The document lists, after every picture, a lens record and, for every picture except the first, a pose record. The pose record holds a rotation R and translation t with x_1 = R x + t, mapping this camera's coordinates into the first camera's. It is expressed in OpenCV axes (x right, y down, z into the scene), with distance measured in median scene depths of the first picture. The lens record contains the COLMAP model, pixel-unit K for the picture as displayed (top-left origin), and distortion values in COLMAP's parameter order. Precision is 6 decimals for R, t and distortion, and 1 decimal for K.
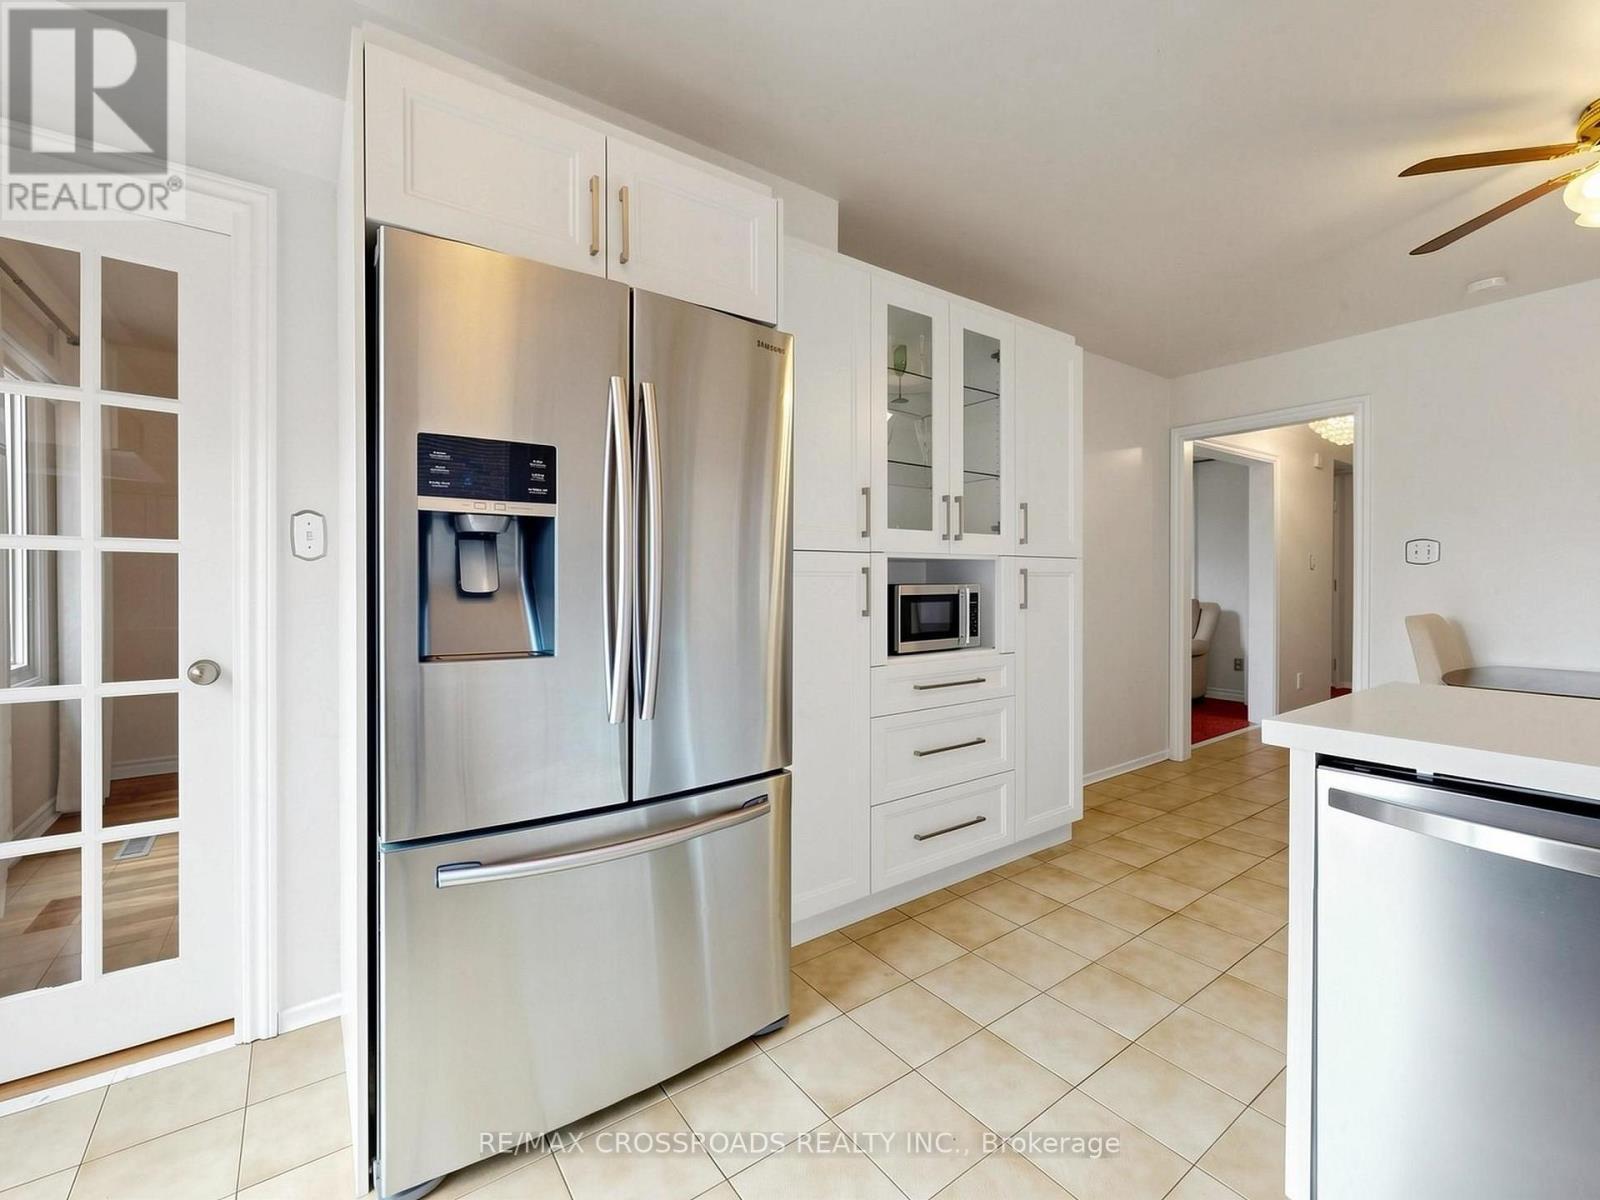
lens RADIAL K [[679.3, 0, 804.9], [0, 679.3, 592.8], [0, 0, 1]] dist [-0.001436, 0.002101]
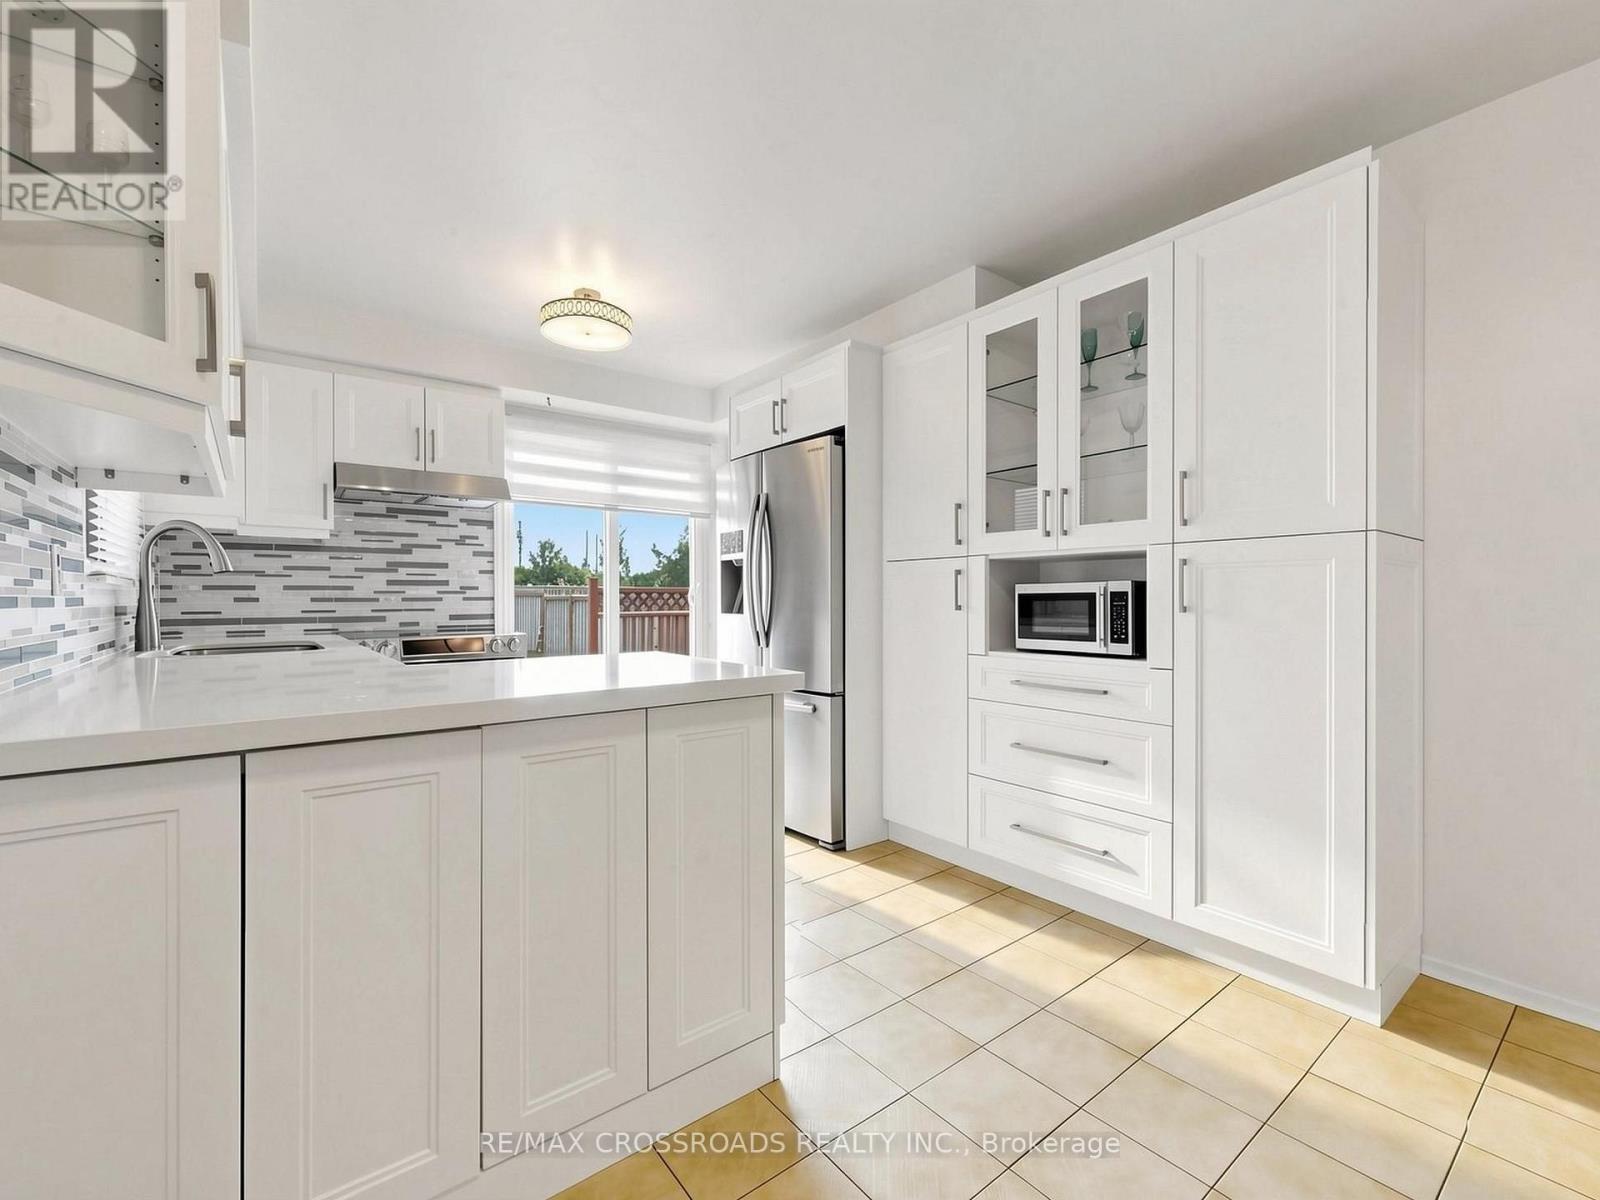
lens RADIAL K [[679.3, 0, 771.1], [0, 679.3, 610.8], [0, 0, 1]] dist [-0.001436, 0.002101]
pose [[0.007435, 0.020847, -0.999755, 1.270505], [-0.017240, 0.999637, 0.020716, 0.016513], [0.999824, 0.017081, 0.007792, 0.649420]]
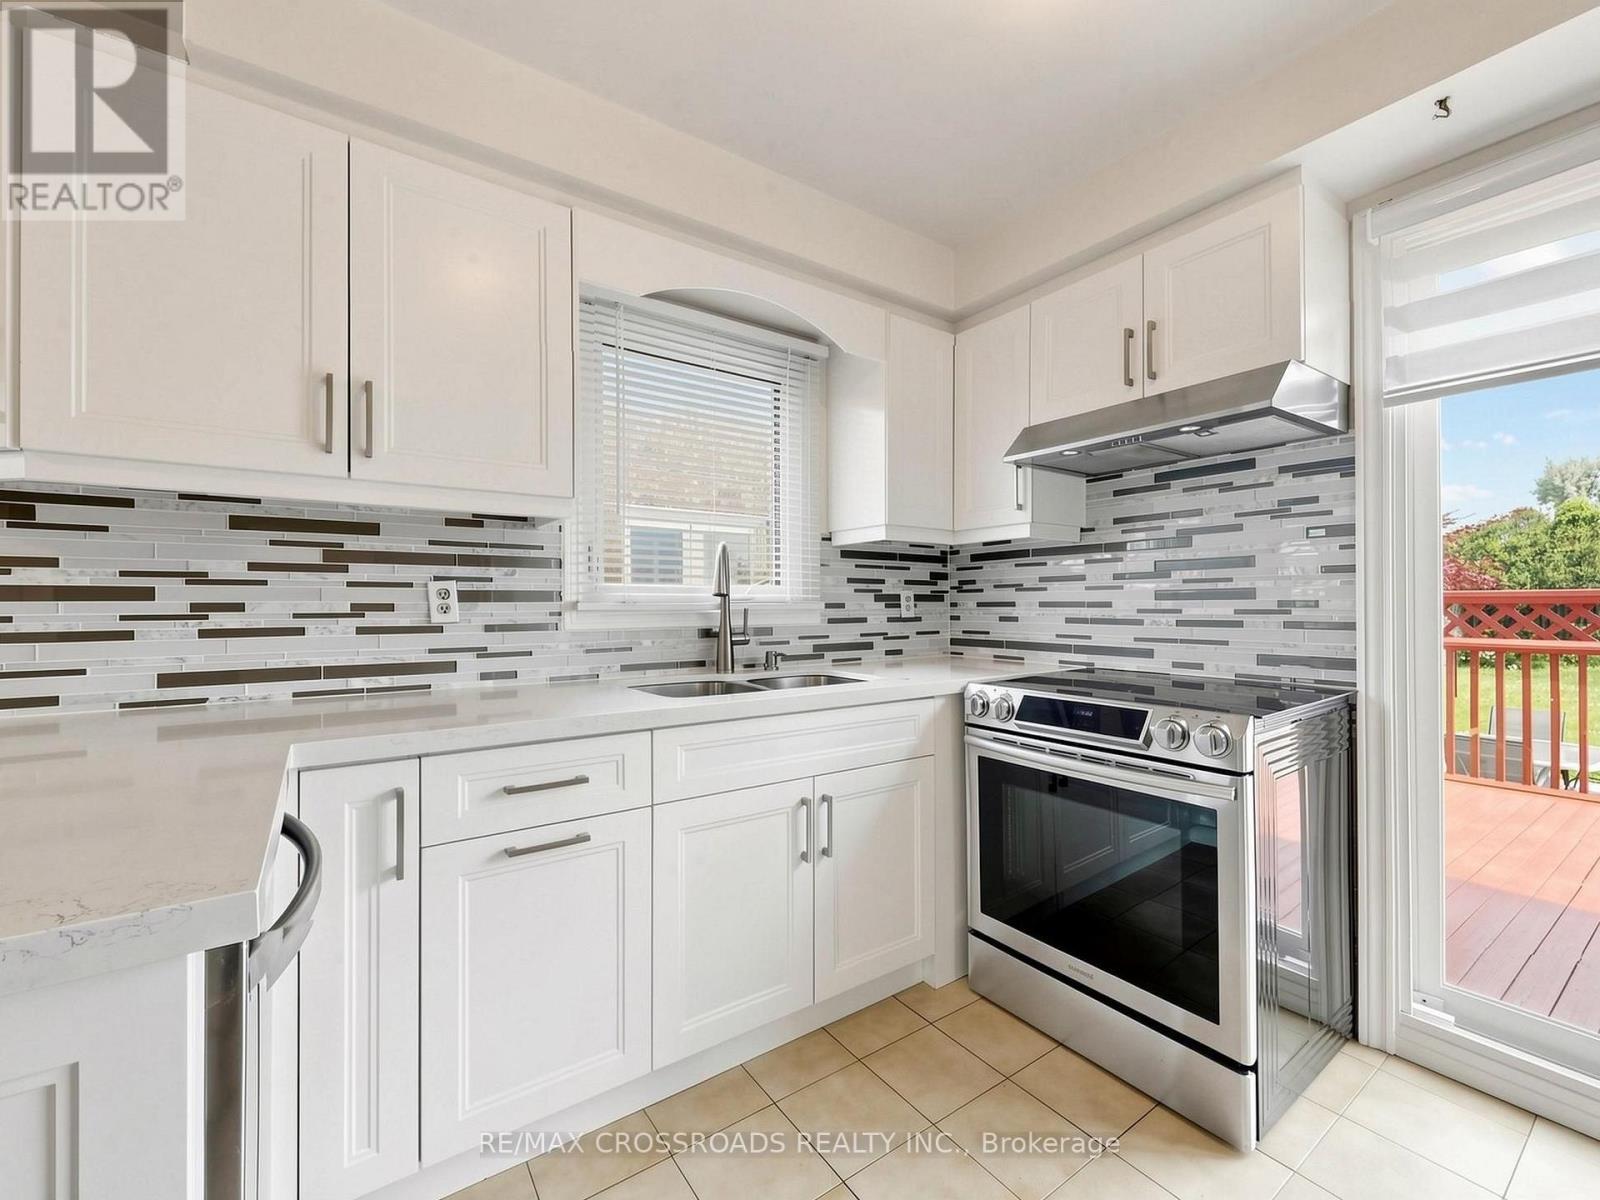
lens RADIAL K [[679.3, 0, 800.0], [0, 679.3, 601.8], [0, 0, 1]] dist [-0.001436, 0.002101]
pose [[-0.999958, 0.005343, 0.007403, 0.160272], [0.005484, 0.999802, 0.019141, -0.014047], [-0.007300, 0.019181, -0.999789, 0.752548]]
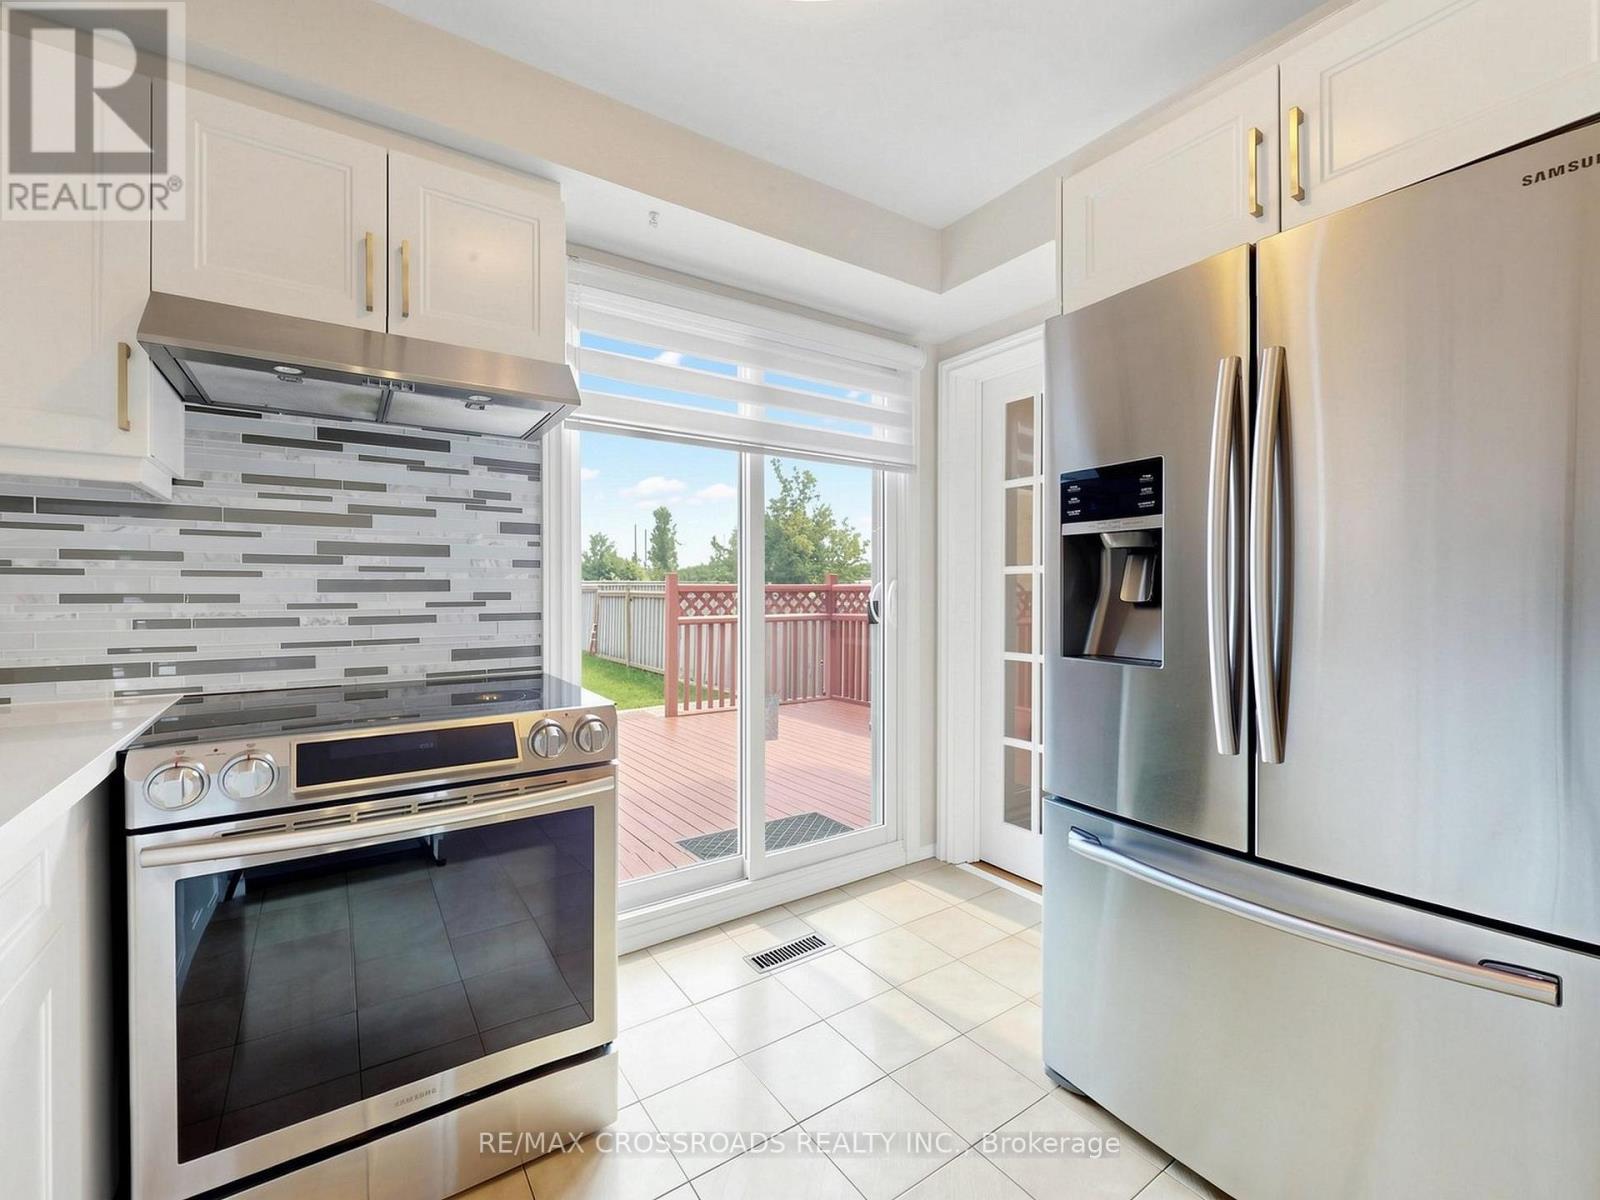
lens RADIAL K [[679.3, 0, 804.0], [0, 679.3, 599.4], [0, 0, 1]] dist [-0.001436, 0.002101]
pose [[-0.016359, 0.012227, -0.999791, 0.403101], [-0.017902, 0.999761, 0.012519, -0.005450], [0.999706, 0.018103, -0.016137, 0.308591]]
